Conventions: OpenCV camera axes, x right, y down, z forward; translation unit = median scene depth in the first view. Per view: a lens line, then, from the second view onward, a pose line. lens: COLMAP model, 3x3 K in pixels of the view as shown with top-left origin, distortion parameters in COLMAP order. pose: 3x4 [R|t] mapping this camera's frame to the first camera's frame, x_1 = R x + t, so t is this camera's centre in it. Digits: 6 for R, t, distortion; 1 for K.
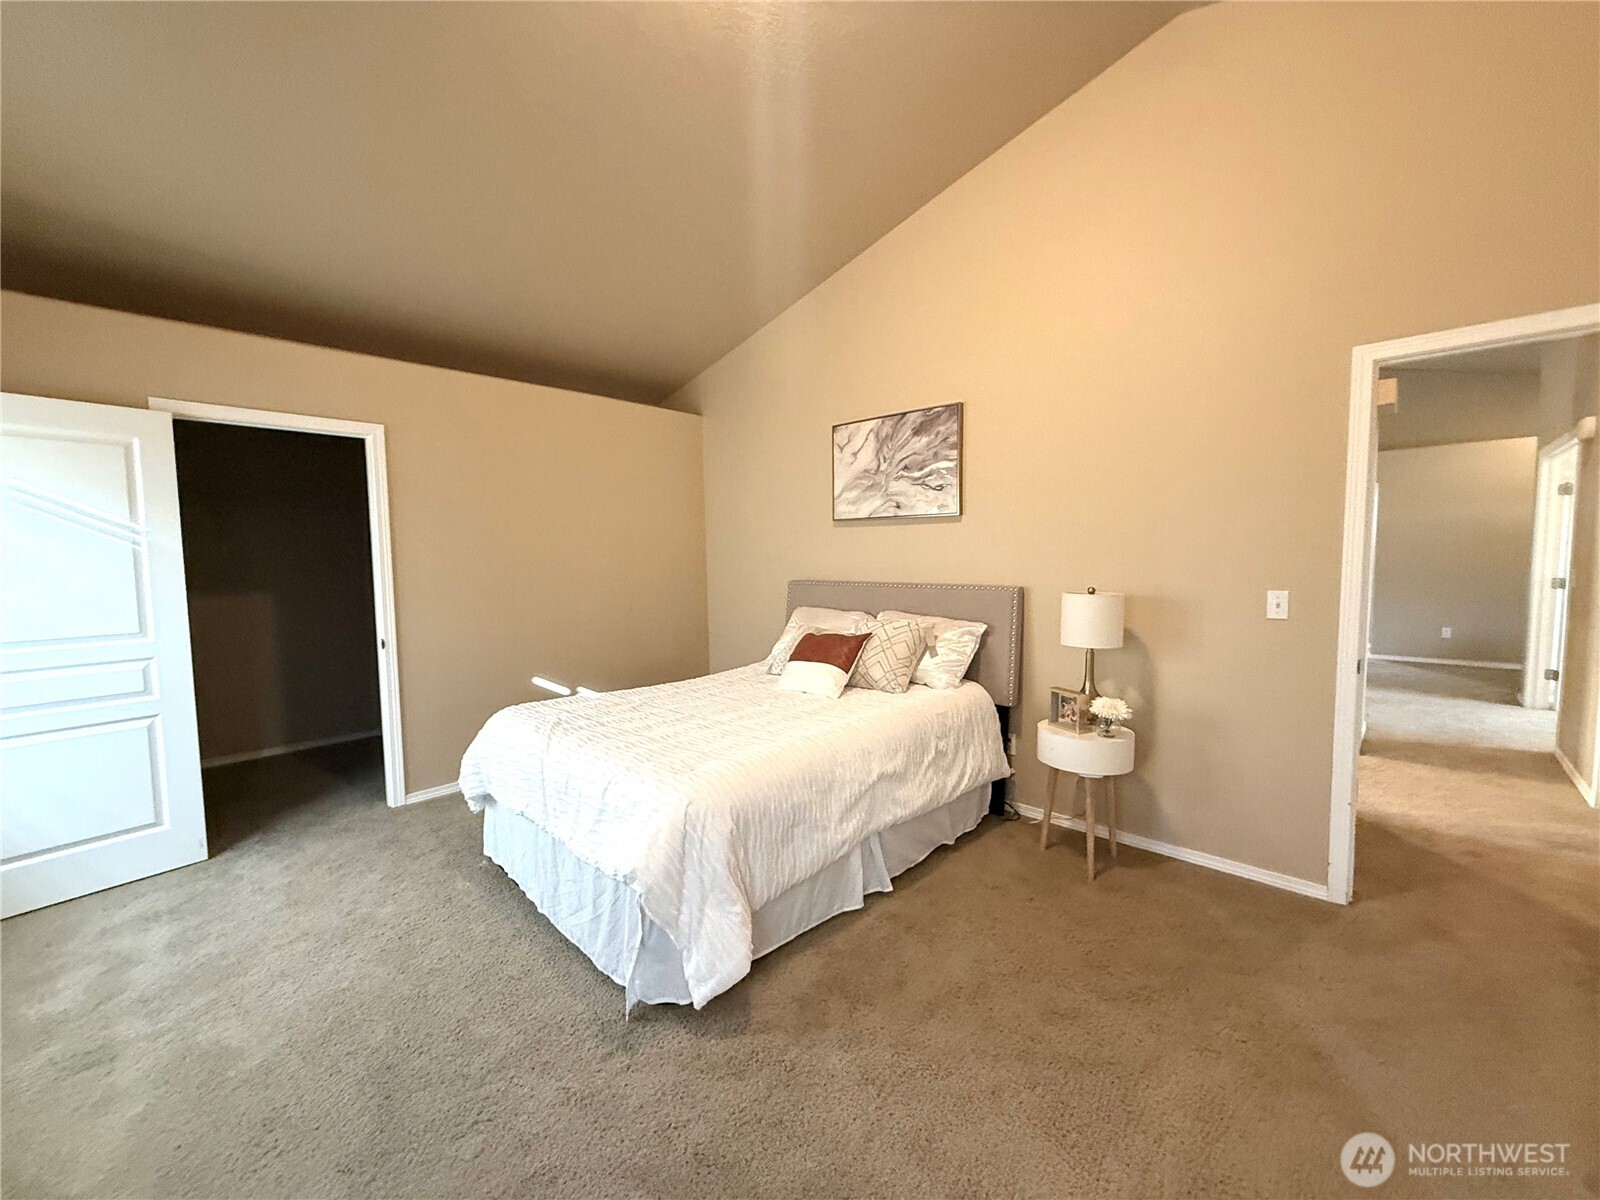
lens RADIAL K [[635.7, 0, 800.6], [0, 635.7, 600.6], [0, 0, 1]] dist [0.001585, 0.000078]
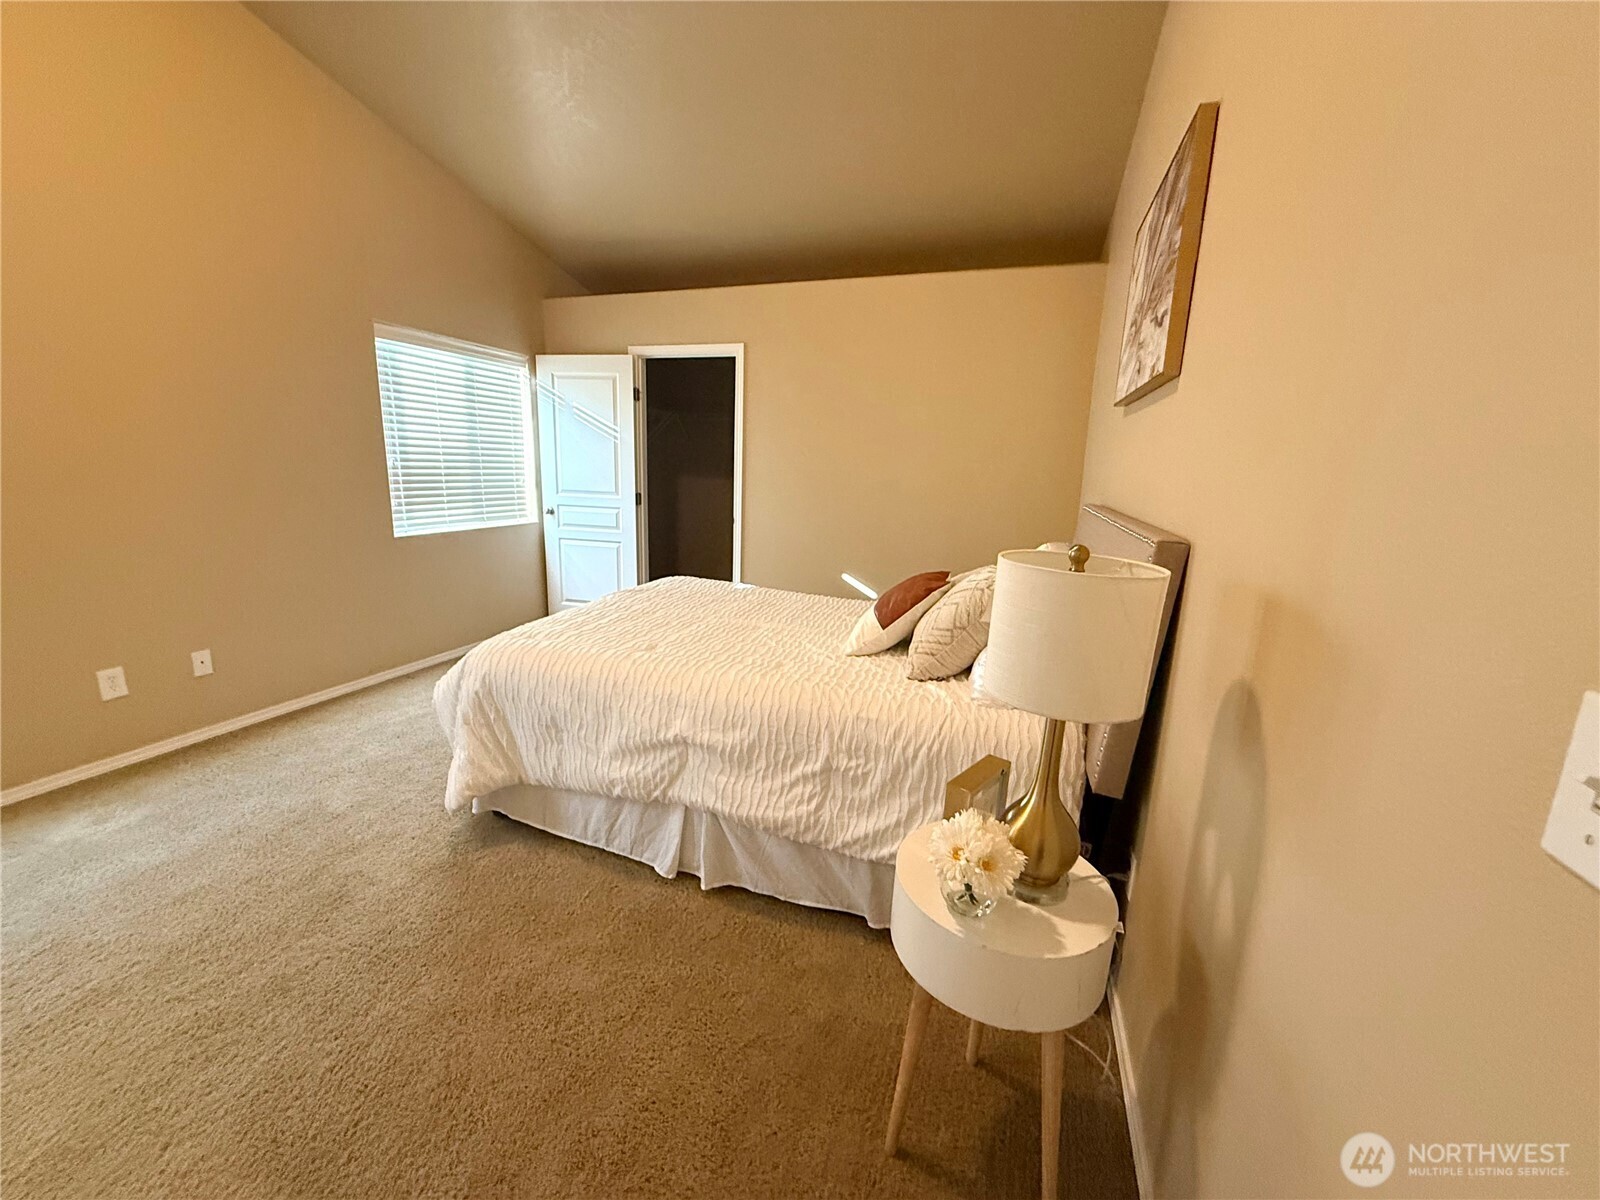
lens RADIAL K [[635.7, 0, 799.4], [0, 635.7, 599.4], [0, 0, 1]] dist [0.001585, 0.000078]
pose [[0.422171, 0.214000, -0.880895, 0.693280], [-0.107552, 0.976697, 0.185730, -0.036159], [0.900114, 0.016332, 0.435349, 0.671367]]
